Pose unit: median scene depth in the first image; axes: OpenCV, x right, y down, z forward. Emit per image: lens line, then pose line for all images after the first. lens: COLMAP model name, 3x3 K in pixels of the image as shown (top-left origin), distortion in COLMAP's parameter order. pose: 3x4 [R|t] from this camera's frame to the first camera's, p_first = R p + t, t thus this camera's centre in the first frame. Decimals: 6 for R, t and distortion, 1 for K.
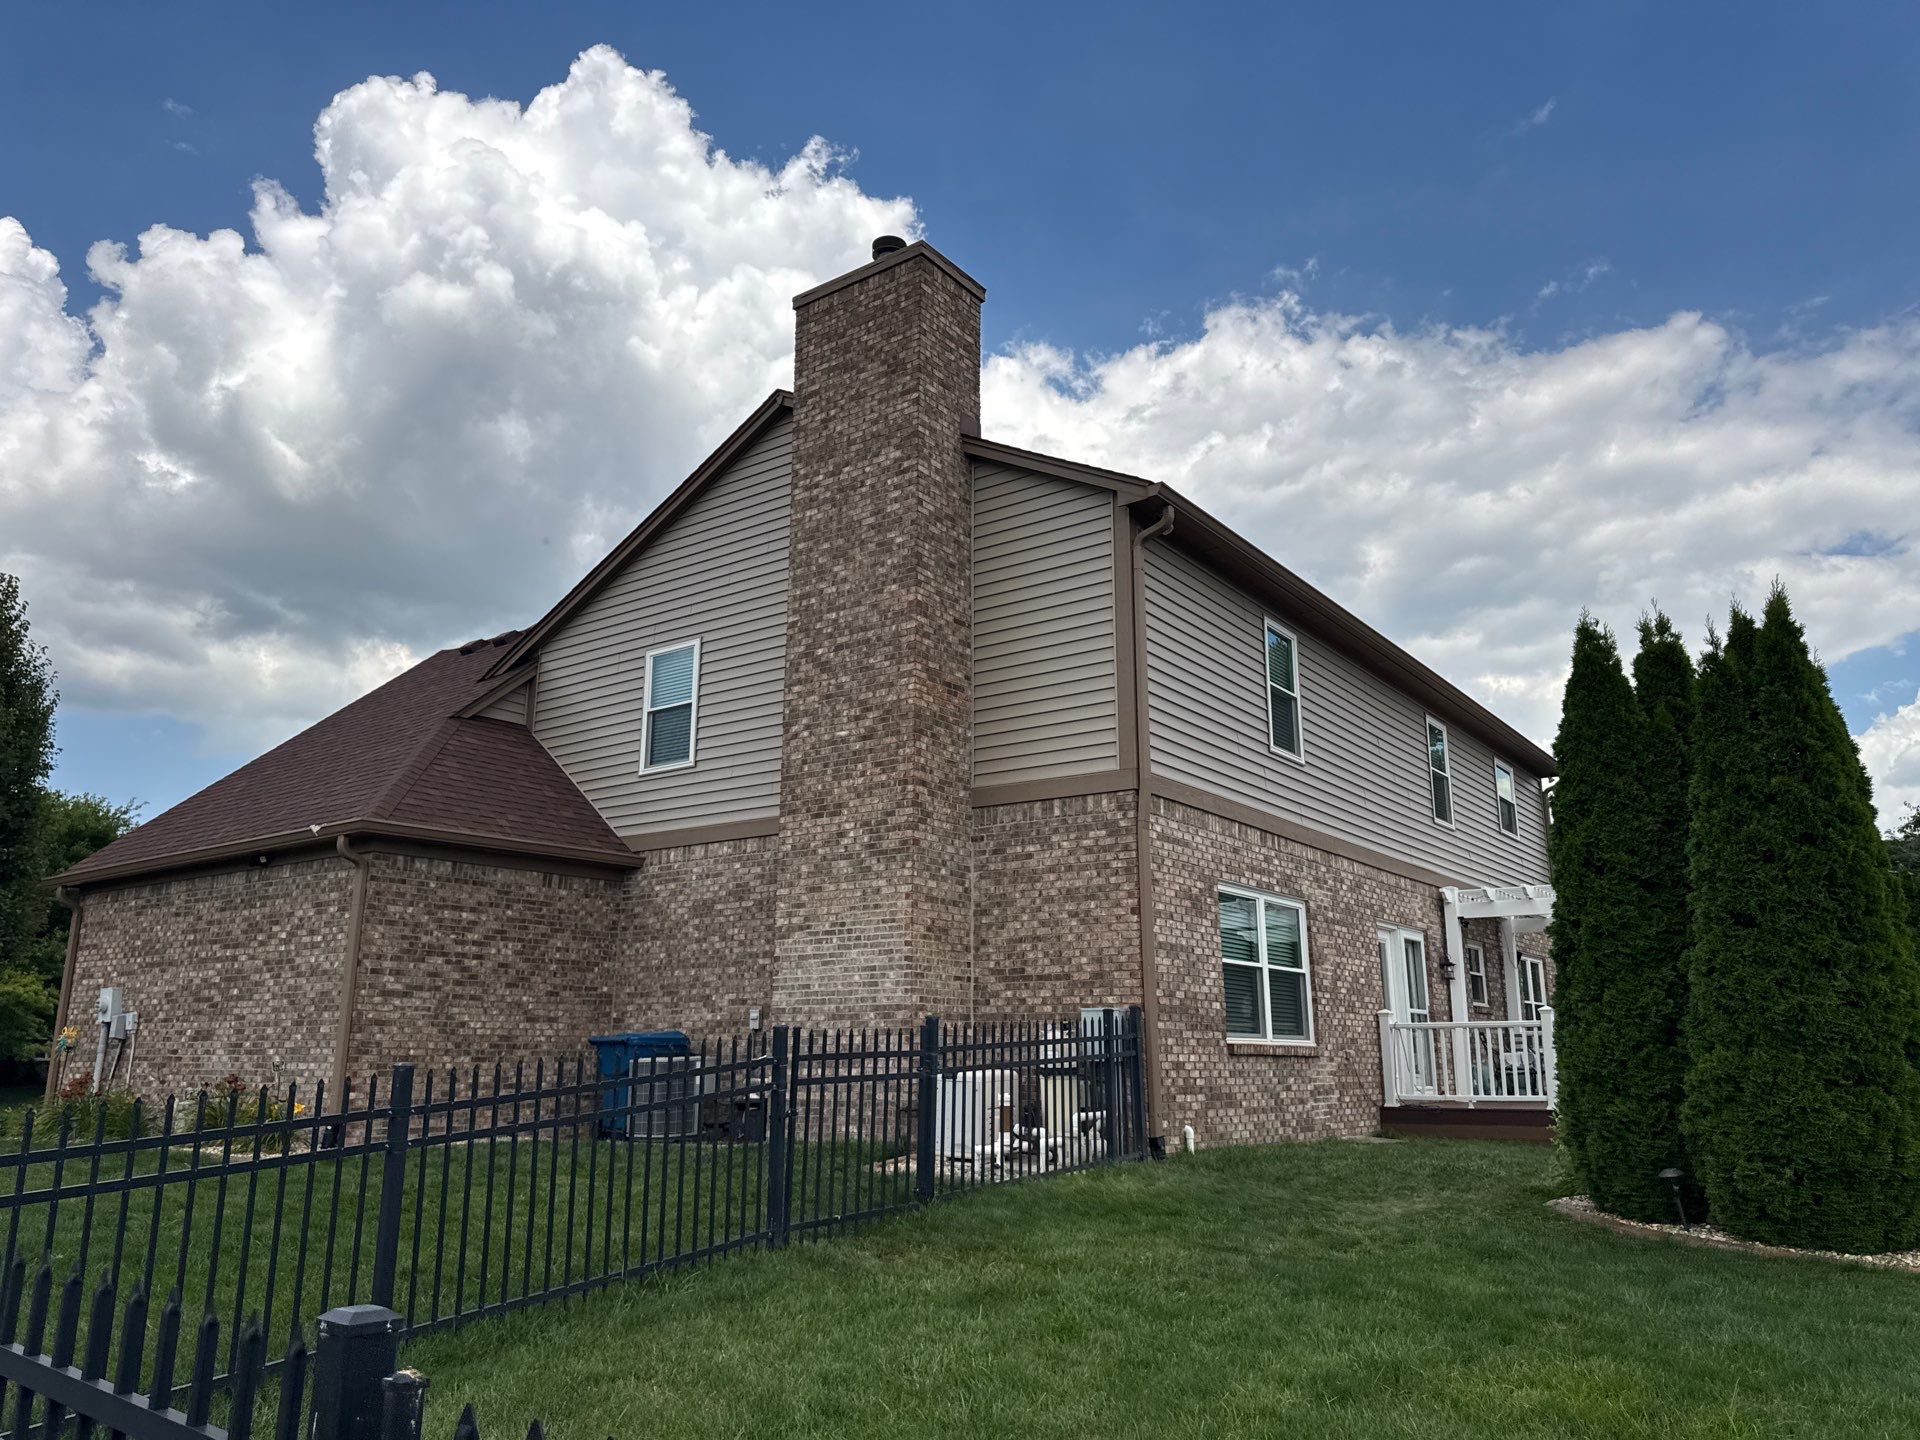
lens RADIAL K [[1358.4, 0, 926.5], [0, 1358.4, 711.1], [0, 0, 1]] dist [0.143588, -0.284757]
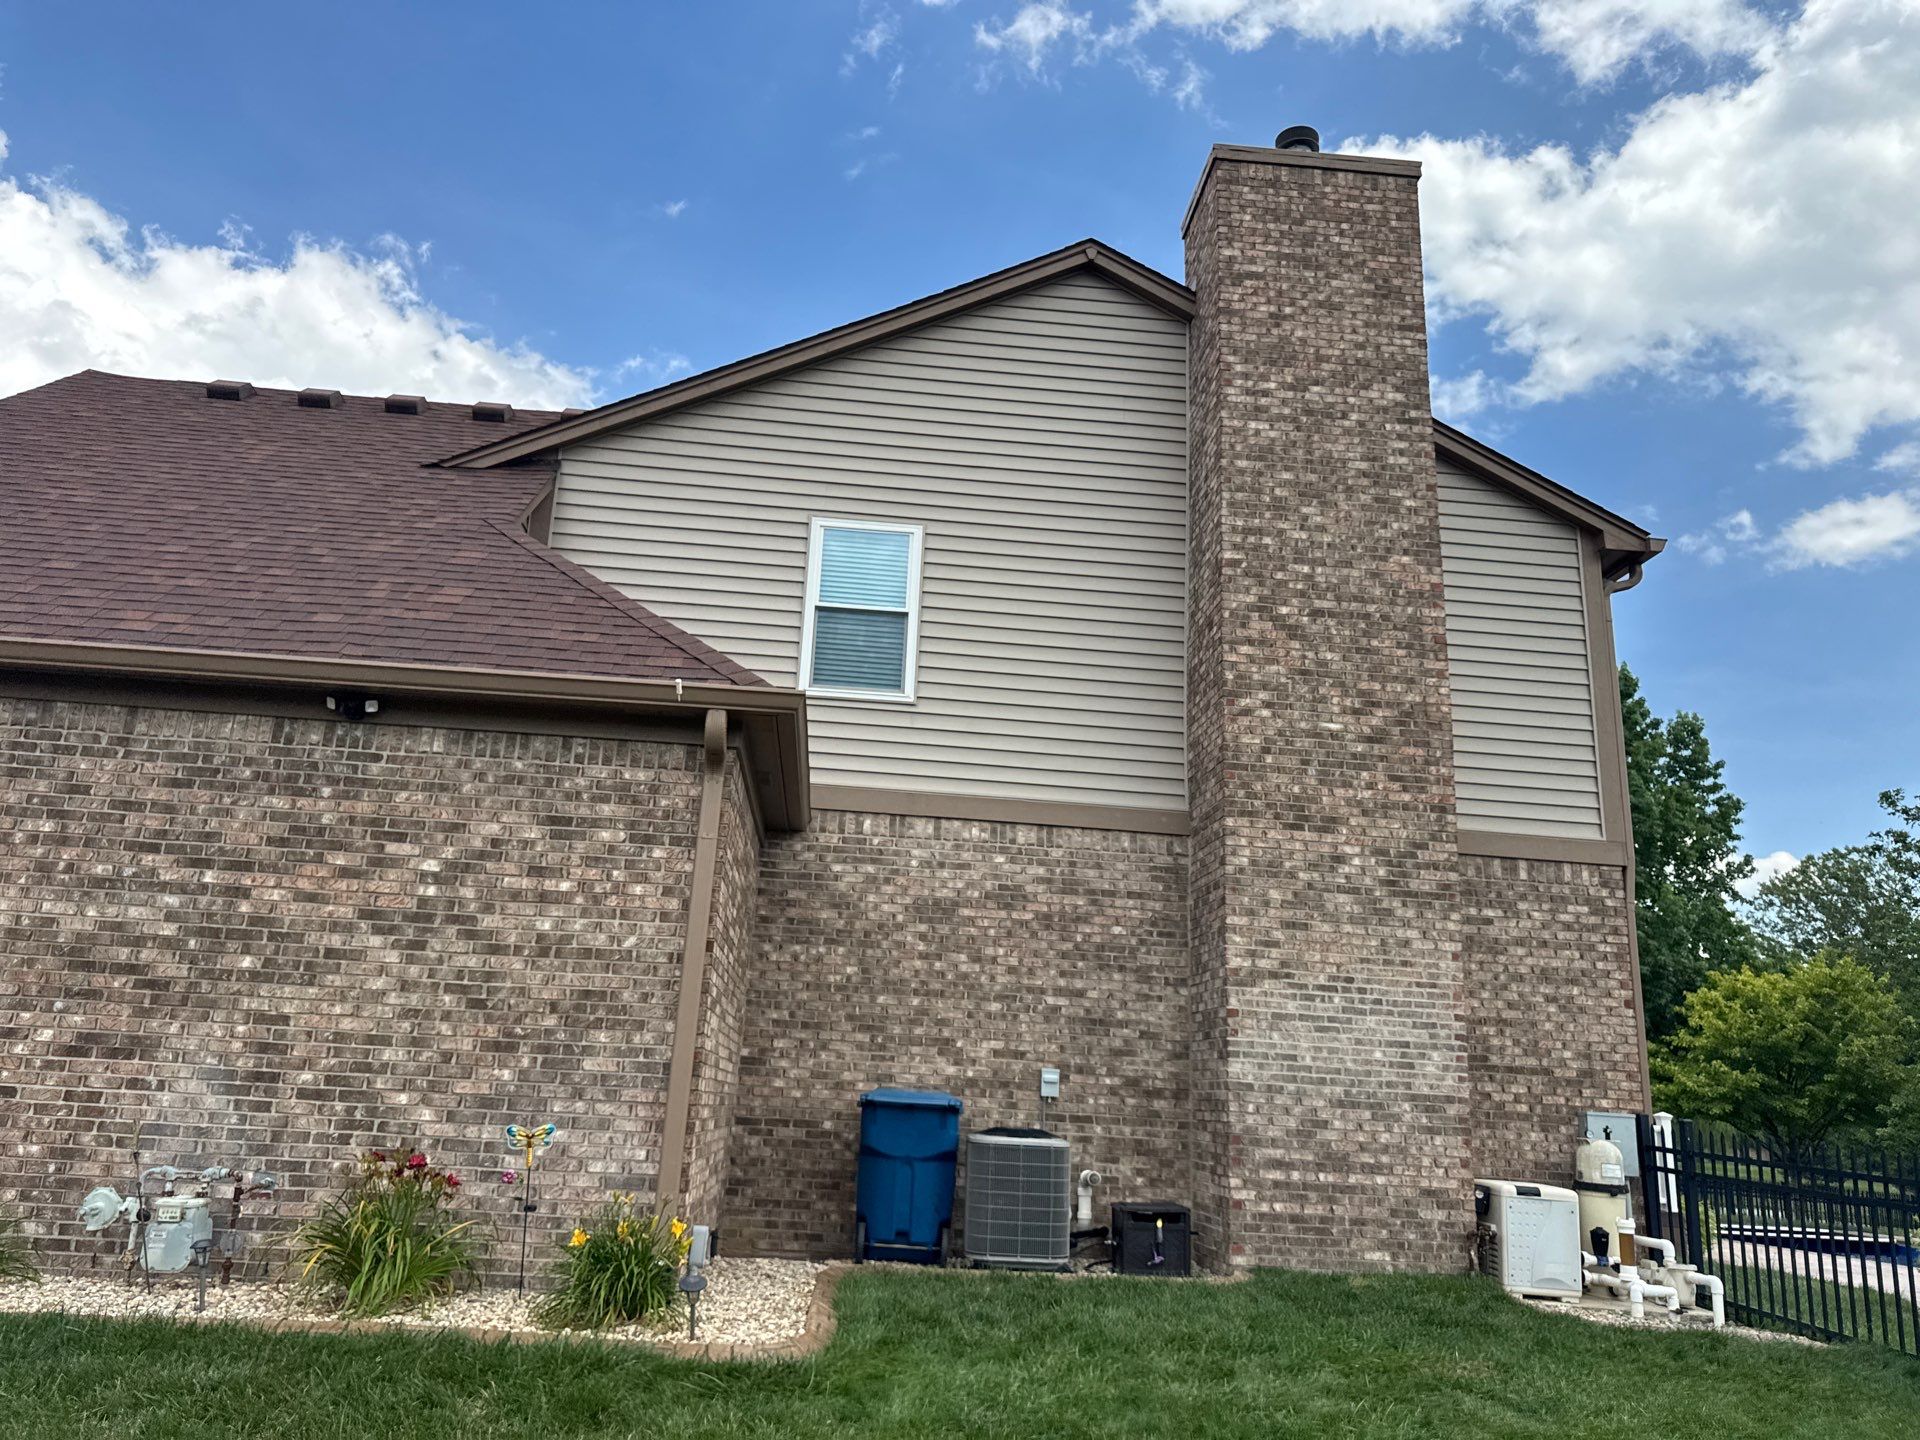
lens RADIAL K [[1358.4, 0, 926.5], [0, 1358.4, 711.1], [0, 0, 1]] dist [0.143588, -0.284757]
pose [[0.756703, 0.218084, 0.616312, -0.703619], [-0.212241, 0.973607, -0.083926, 0.119966], [-0.618348, -0.067300, 0.783017, 0.536575]]
